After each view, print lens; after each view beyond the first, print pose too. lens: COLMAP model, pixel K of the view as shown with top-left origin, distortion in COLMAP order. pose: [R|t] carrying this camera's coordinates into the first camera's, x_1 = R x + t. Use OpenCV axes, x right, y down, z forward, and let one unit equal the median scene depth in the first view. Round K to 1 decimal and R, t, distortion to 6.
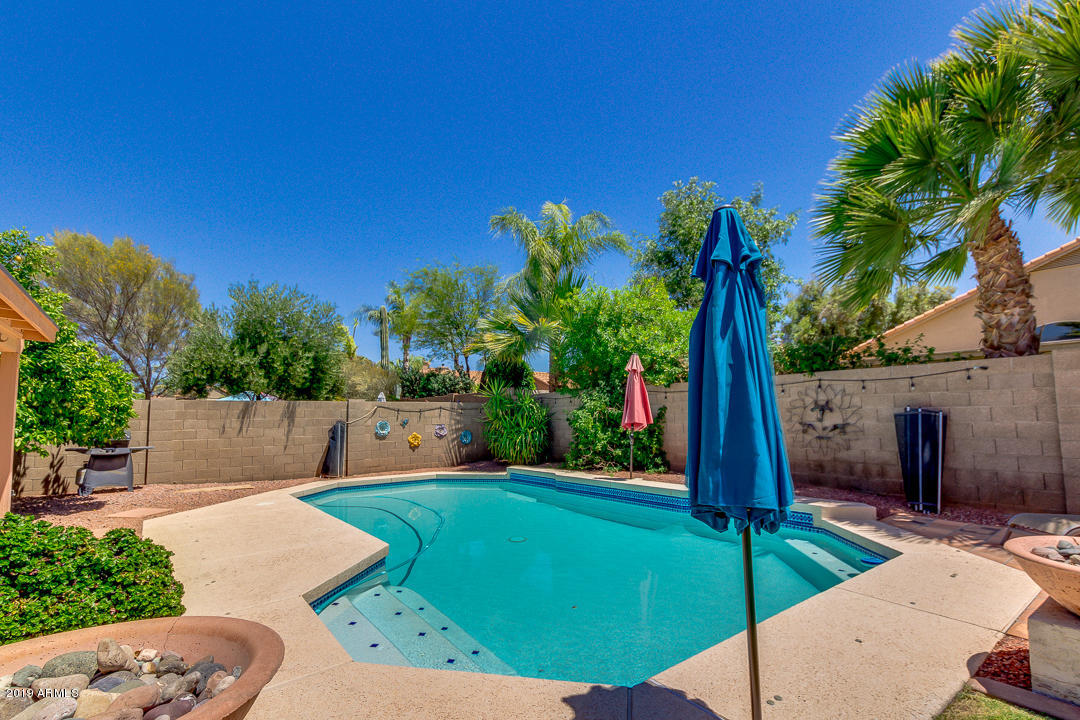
lens RADIAL K [[502.0, 0, 534.5], [0, 502.0, 377.9], [0, 0, 1]] dist [0.019273, -0.007664]
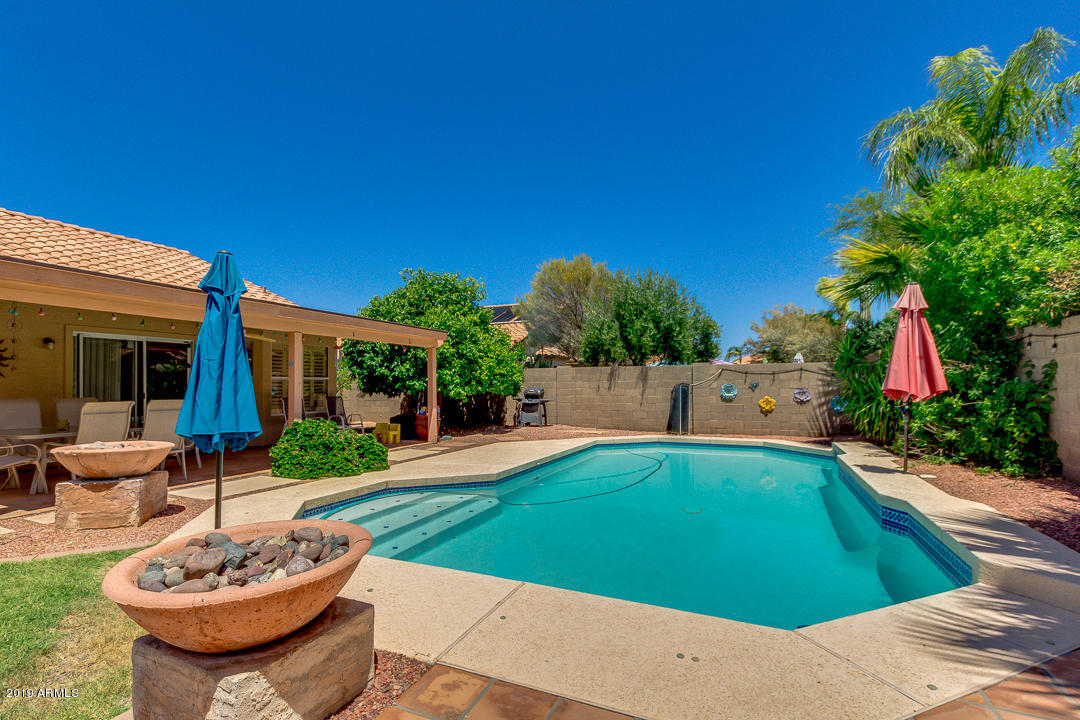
lens RADIAL K [[502.0, 0, 534.5], [0, 502.0, 377.9], [0, 0, 1]] dist [0.019273, -0.007664]
pose [[0.476570, -0.002122, -0.879134, 0.544656], [0.068926, 0.997009, 0.034958, 0.017542], [0.876430, -0.077255, 0.475291, 0.259441]]
